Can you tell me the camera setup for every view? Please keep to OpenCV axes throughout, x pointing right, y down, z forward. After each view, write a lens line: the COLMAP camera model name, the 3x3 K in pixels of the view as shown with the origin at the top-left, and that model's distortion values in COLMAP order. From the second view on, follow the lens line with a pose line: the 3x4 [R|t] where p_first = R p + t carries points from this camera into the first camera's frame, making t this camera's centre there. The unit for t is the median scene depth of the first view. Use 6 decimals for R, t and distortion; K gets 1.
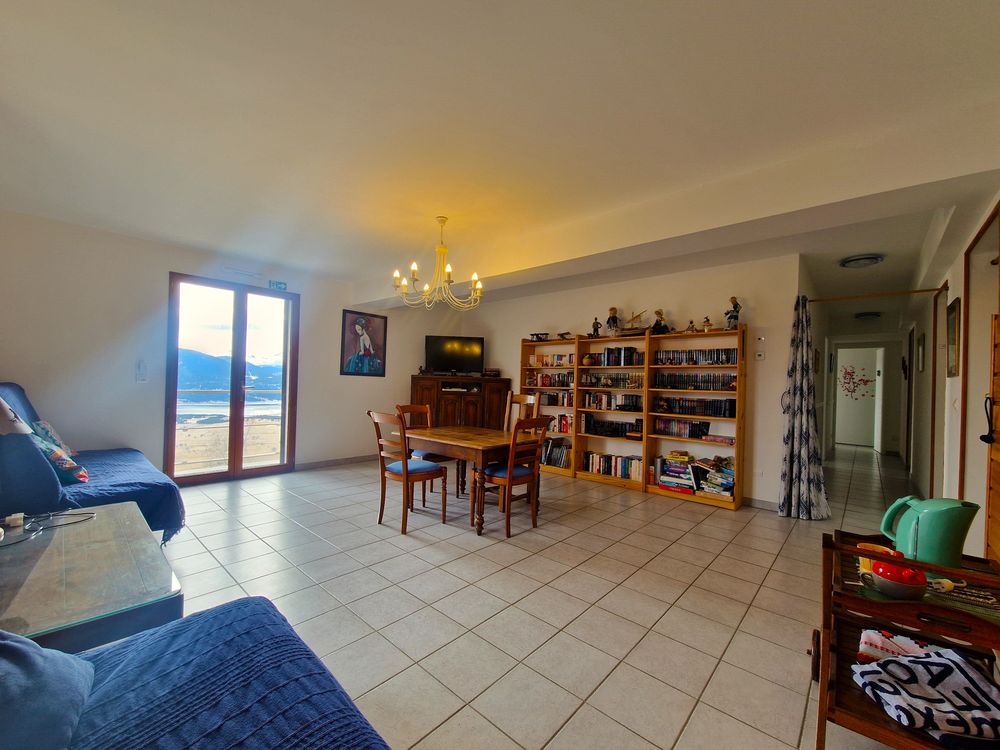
lens RADIAL K [[408.4, 0, 502.6], [0, 408.4, 379.6], [0, 0, 1]] dist [0.000395, -0.000046]
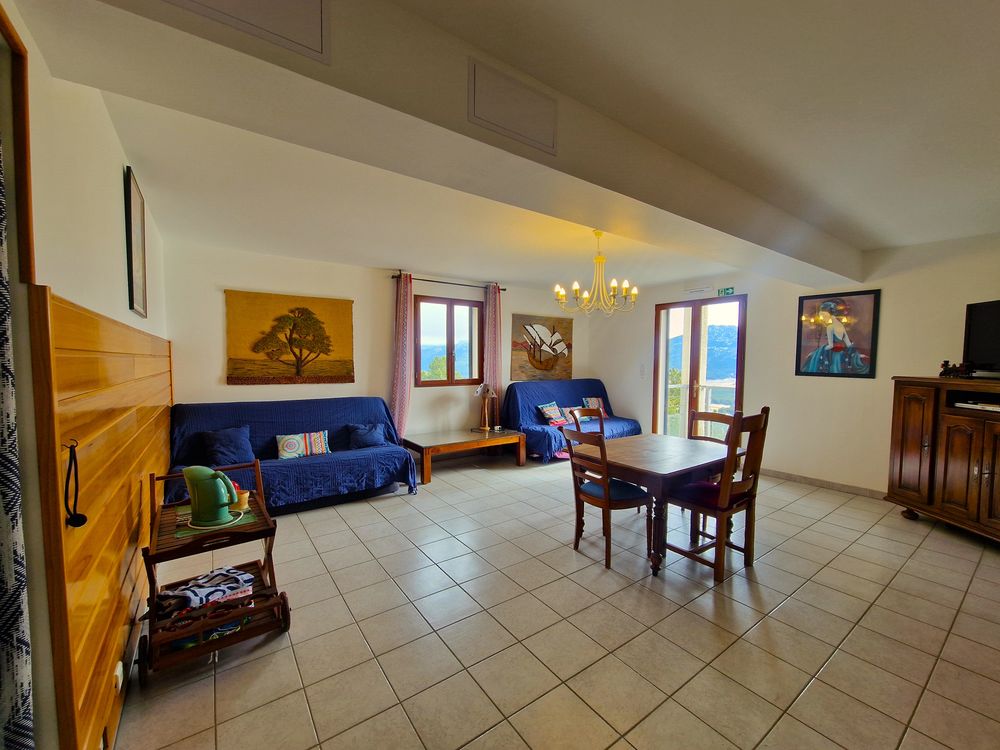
lens RADIAL K [[408.4, 0, 501.9], [0, 408.4, 376.2], [0, 0, 1]] dist [0.000395, -0.000046]
pose [[-0.207642, 0.017727, -0.978044, 0.535418], [-0.007018, 0.999783, 0.019611, -0.020833], [0.978180, 0.010936, -0.207473, 0.559156]]
